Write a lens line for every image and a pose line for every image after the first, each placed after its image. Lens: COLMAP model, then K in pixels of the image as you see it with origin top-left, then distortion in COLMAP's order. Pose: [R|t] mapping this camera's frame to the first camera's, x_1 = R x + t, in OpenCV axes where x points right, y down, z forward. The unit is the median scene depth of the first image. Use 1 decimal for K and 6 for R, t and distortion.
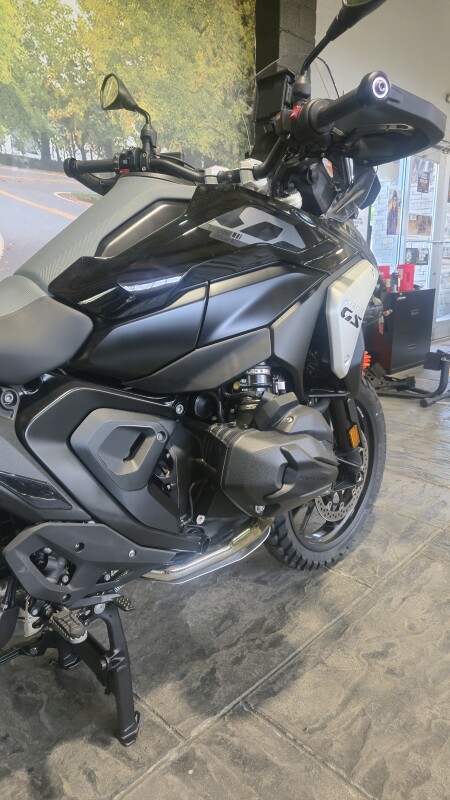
lens RADIAL K [[534.7, 0, 222.4], [0, 534.7, 398.0], [0, 0, 1]] dist [0.062811, -0.053905]
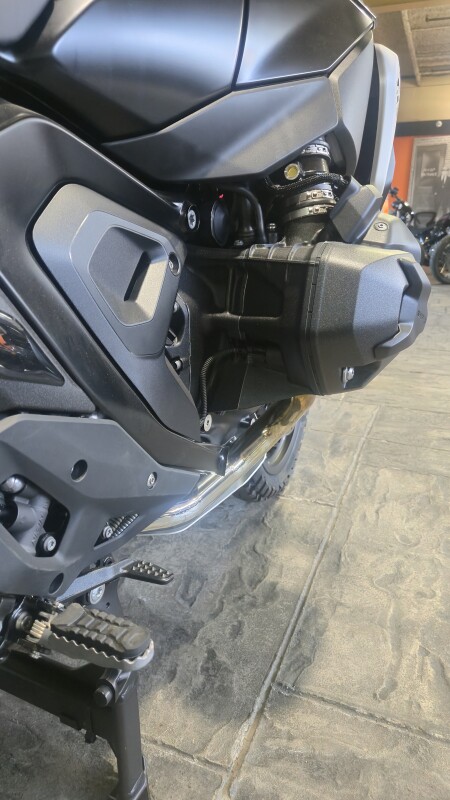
lens RADIAL K [[541.0, 0, 219.1], [0, 541.0, 396.2], [0, 0, 1]] dist [0.062526, -0.057144]
pose [[0.923896, -0.097015, 0.370140, -0.250469], [0.075750, 0.994553, 0.071597, 0.147817], [-0.375070, -0.038110, 0.926213, 0.408619]]
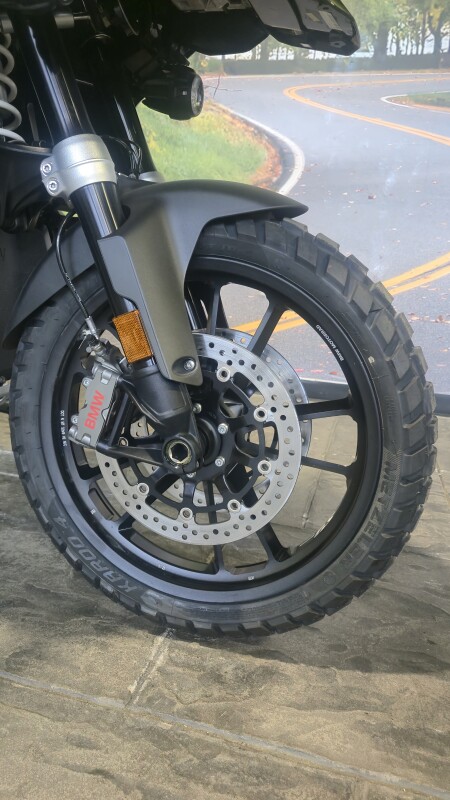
lens RADIAL K [[541.0, 0, 219.1], [0, 541.0, 396.2], [0, 0, 1]] dist [0.062526, -0.057144]
pose [[0.480341, 0.229110, -0.846629, 0.851185], [-0.280328, 0.954752, 0.099324, 0.070106], [0.831077, 0.189624, 0.522832, 1.071211]]
